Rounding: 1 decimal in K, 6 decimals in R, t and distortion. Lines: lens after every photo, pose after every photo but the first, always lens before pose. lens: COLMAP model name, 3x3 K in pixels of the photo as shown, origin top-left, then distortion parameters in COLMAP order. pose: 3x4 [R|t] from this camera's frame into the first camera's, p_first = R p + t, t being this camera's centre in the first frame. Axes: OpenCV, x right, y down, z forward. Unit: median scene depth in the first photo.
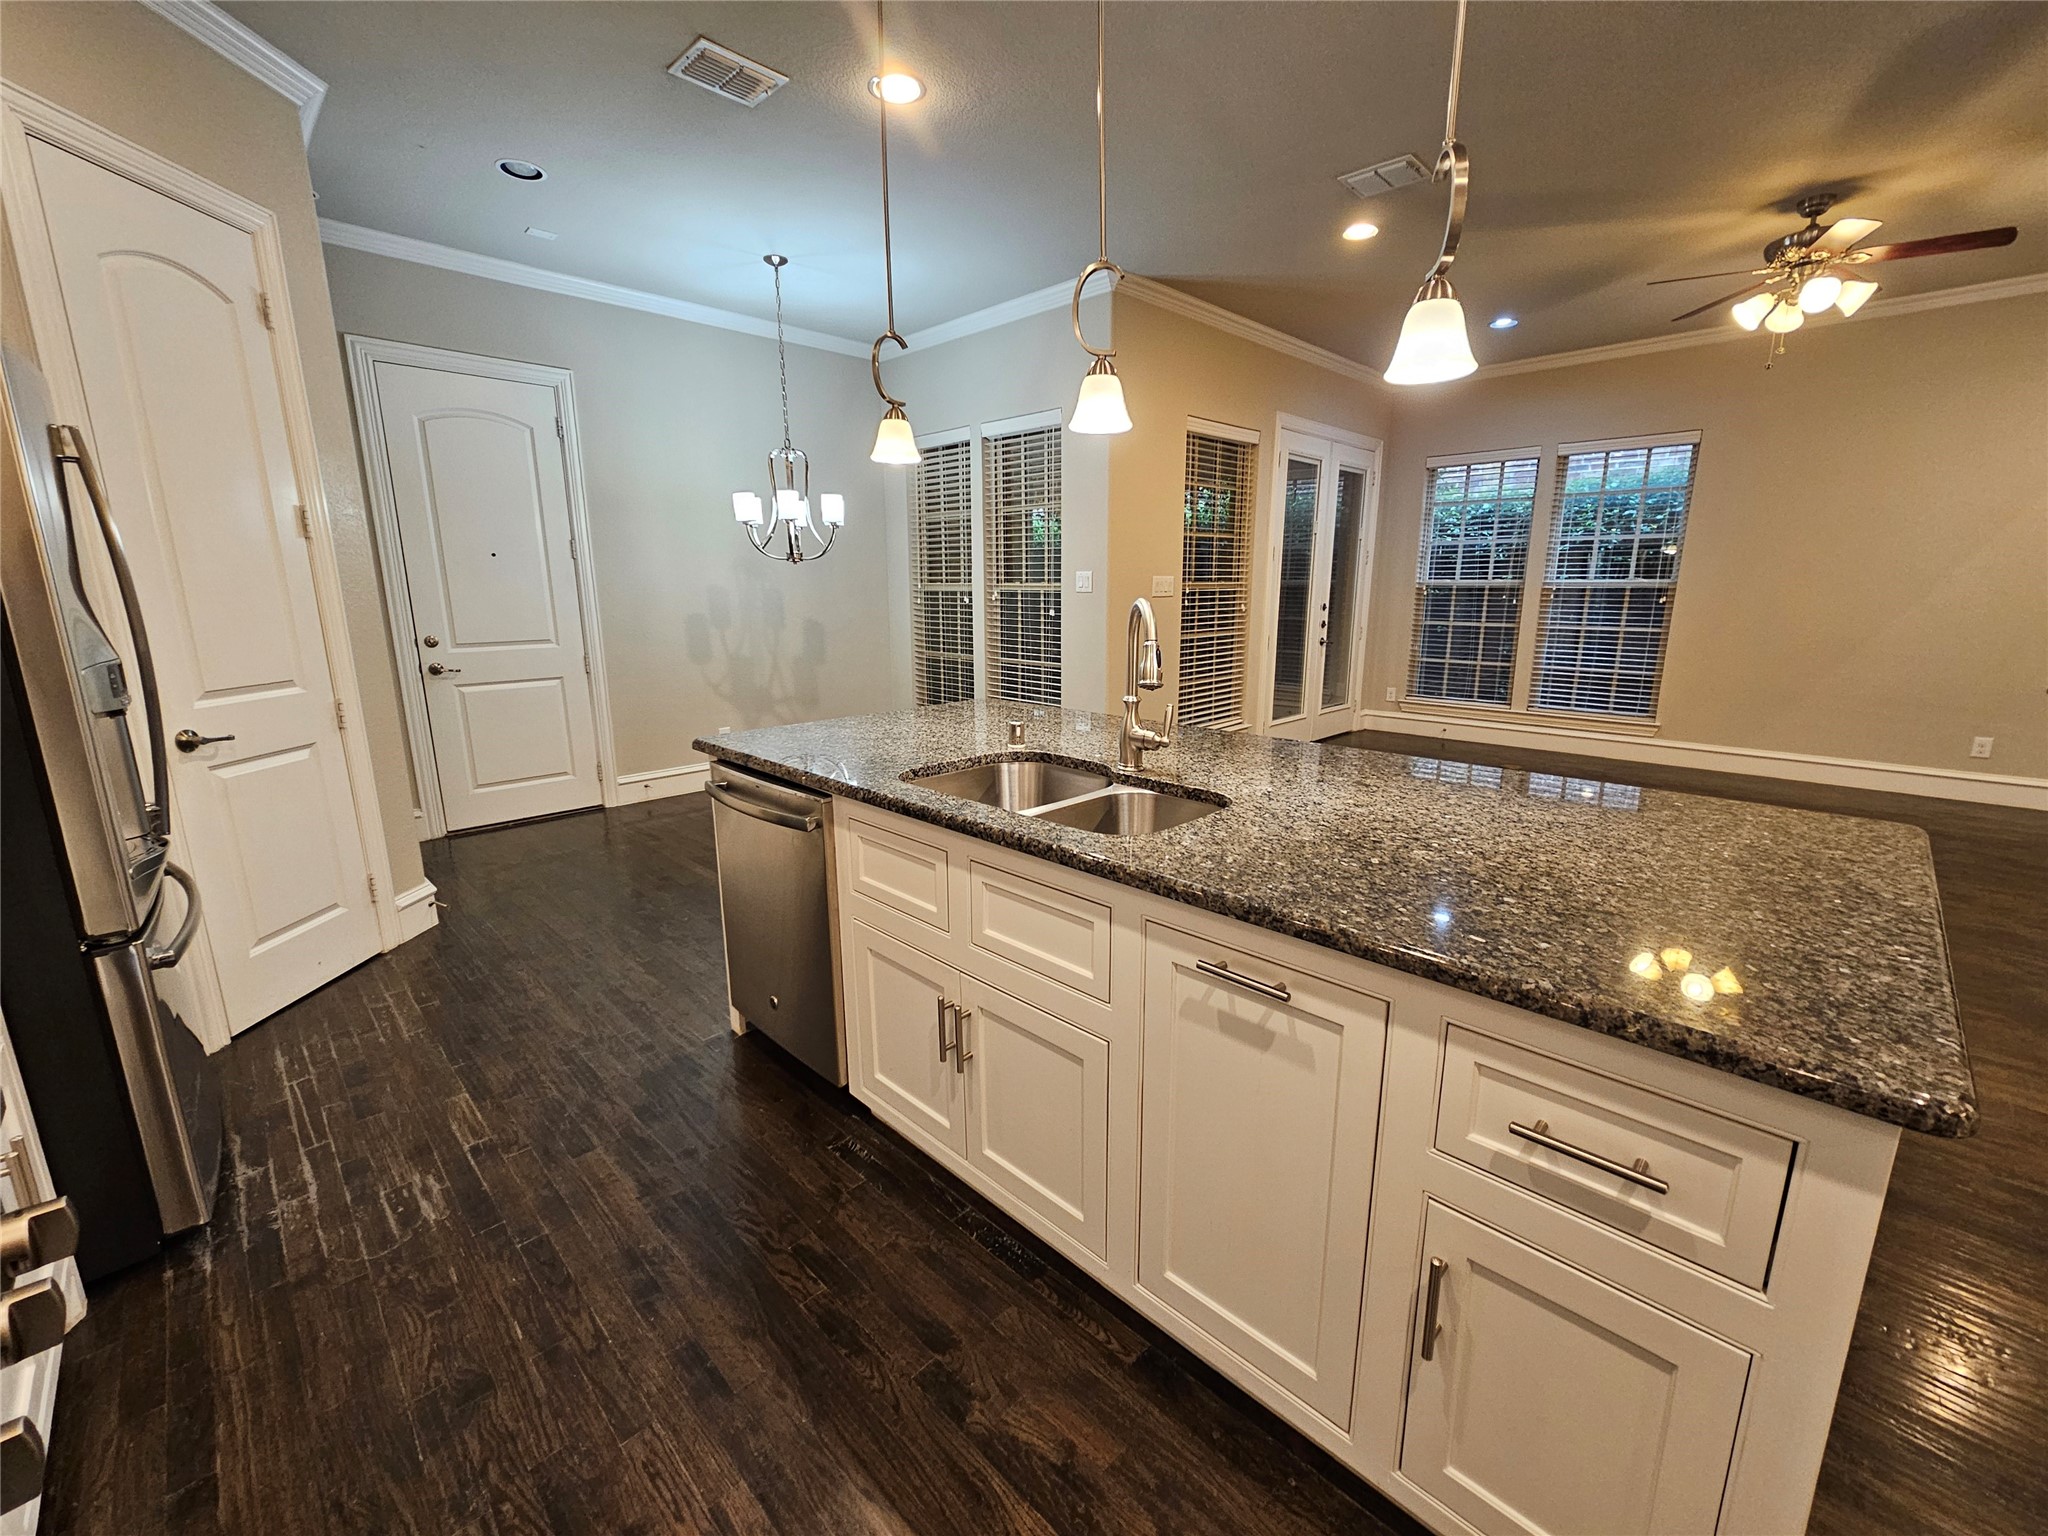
lens RADIAL K [[836.3, 0, 1035.5], [0, 836.3, 763.4], [0, 0, 1]] dist [-0.001434, 0.000192]
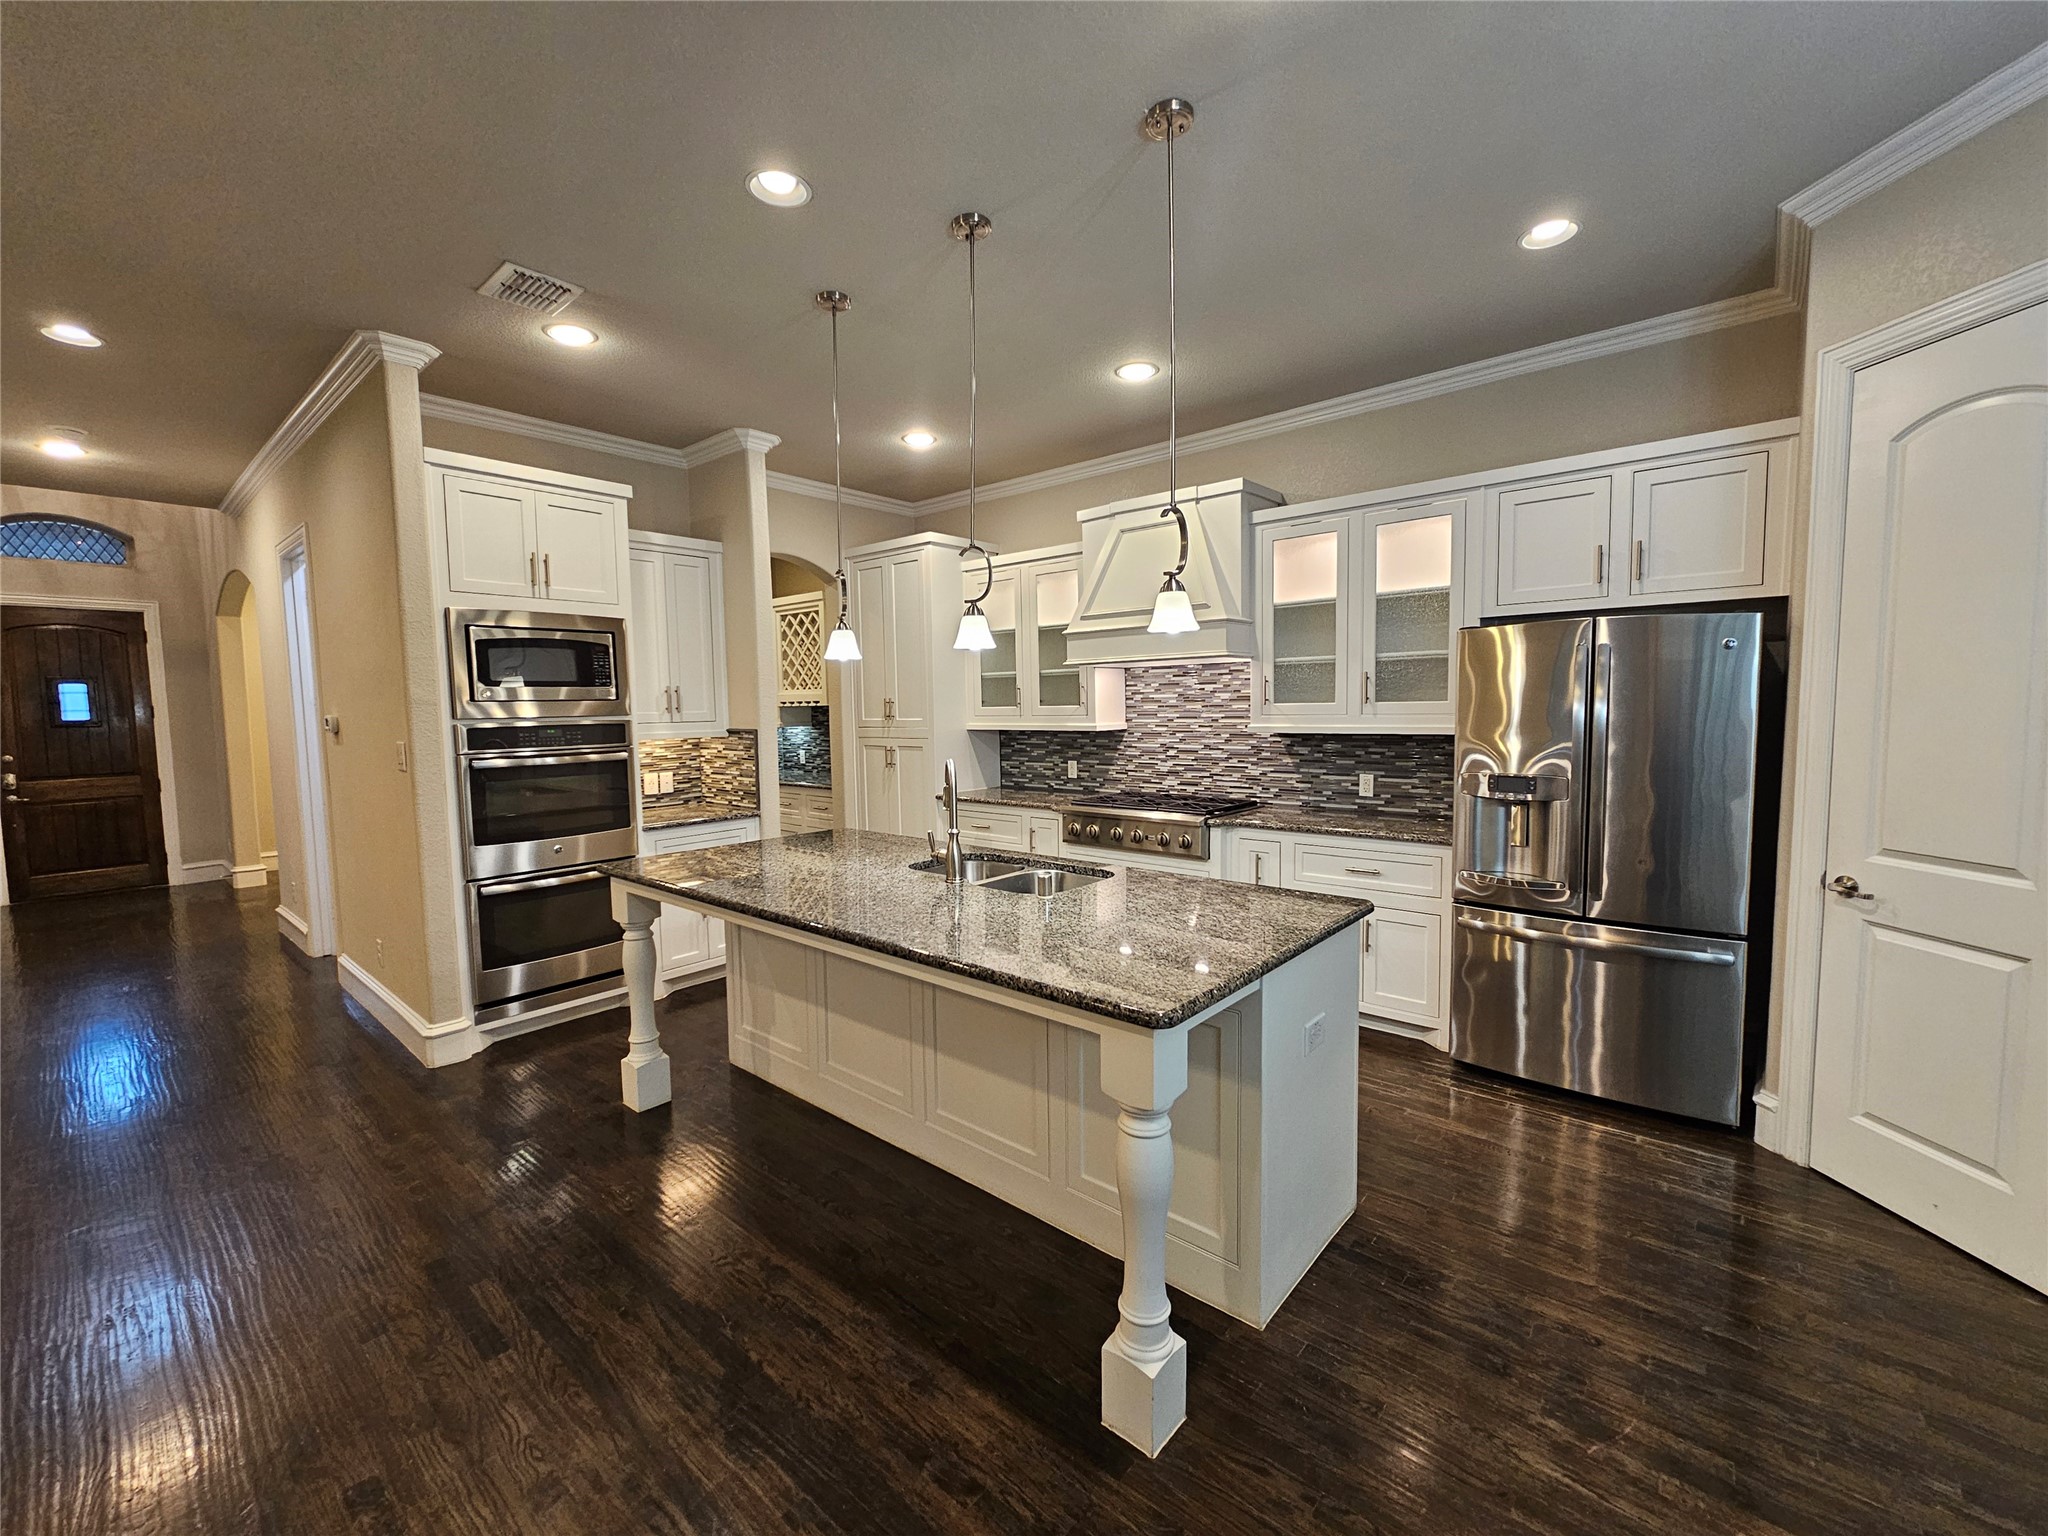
lens RADIAL K [[836.3, 0, 1035.5], [0, 836.3, 763.4], [0, 0, 1]] dist [-0.001434, 0.000192]
pose [[-0.996958, 0.024297, -0.074053, 0.060353], [0.002579, 0.959930, 0.280227, -0.461273], [0.077895, 0.279183, -0.957073, 1.848381]]
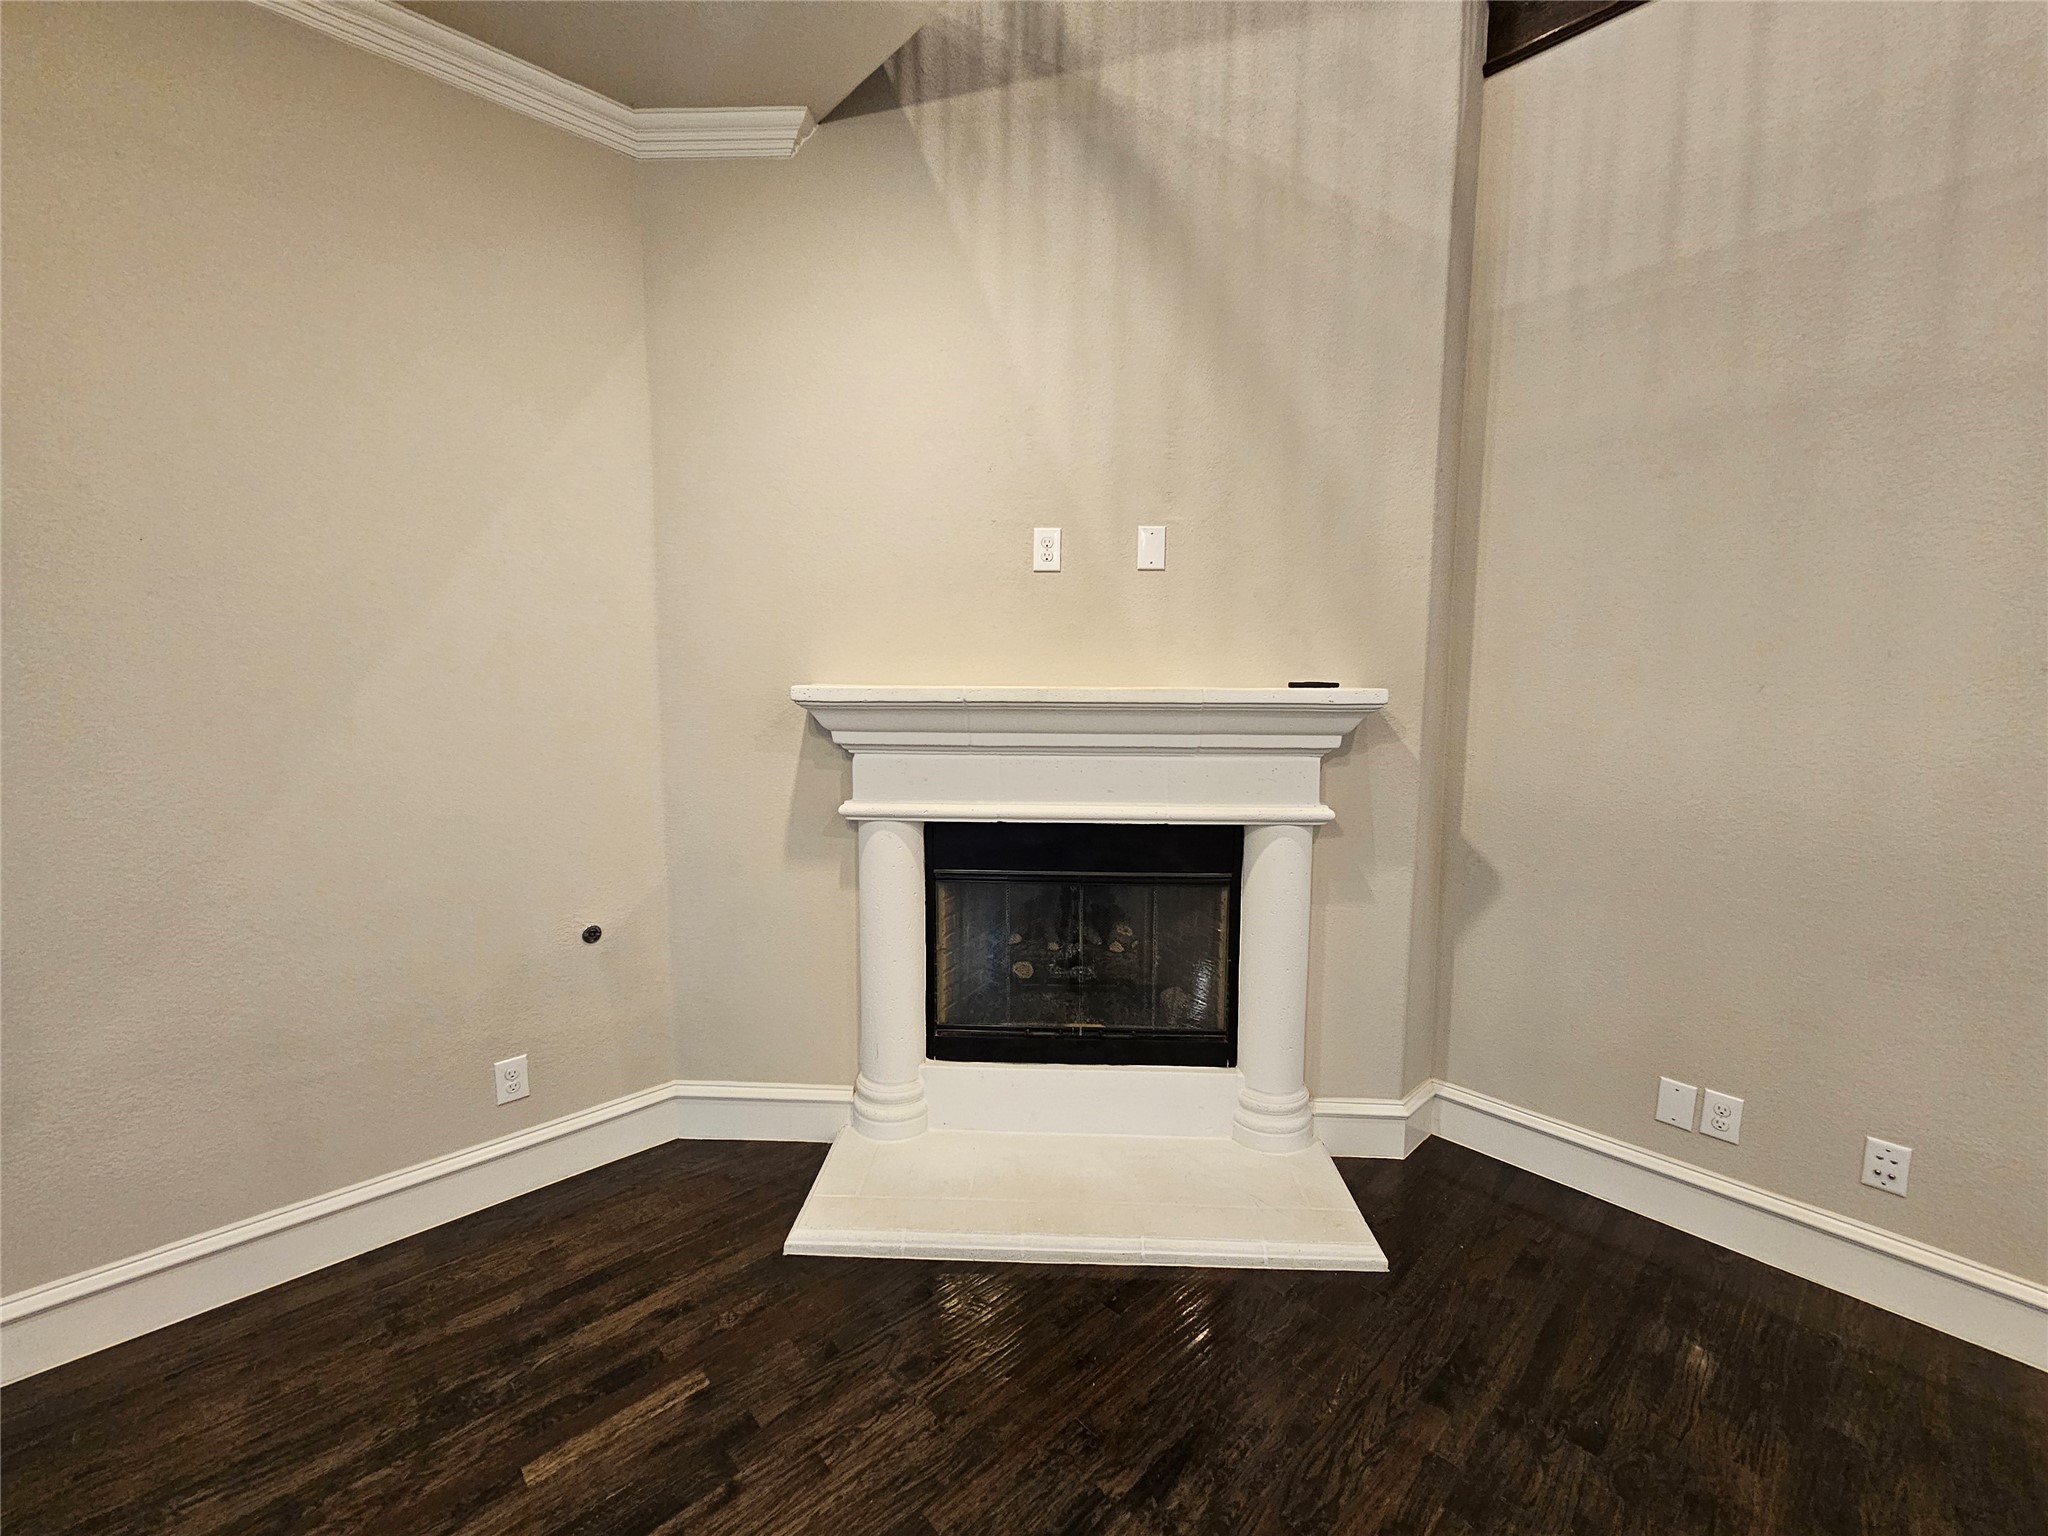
lens RADIAL K [[838.9, 0, 1036.4], [0, 838.9, 758.5], [0, 0, 1]] dist [-0.000522, -0.000186]
pose [[0.027669, -0.096494, 0.994949, 1.469093], [0.210054, 0.973668, 0.088589, -0.355313], [-0.977298, 0.206542, 0.047209, 1.385475]]
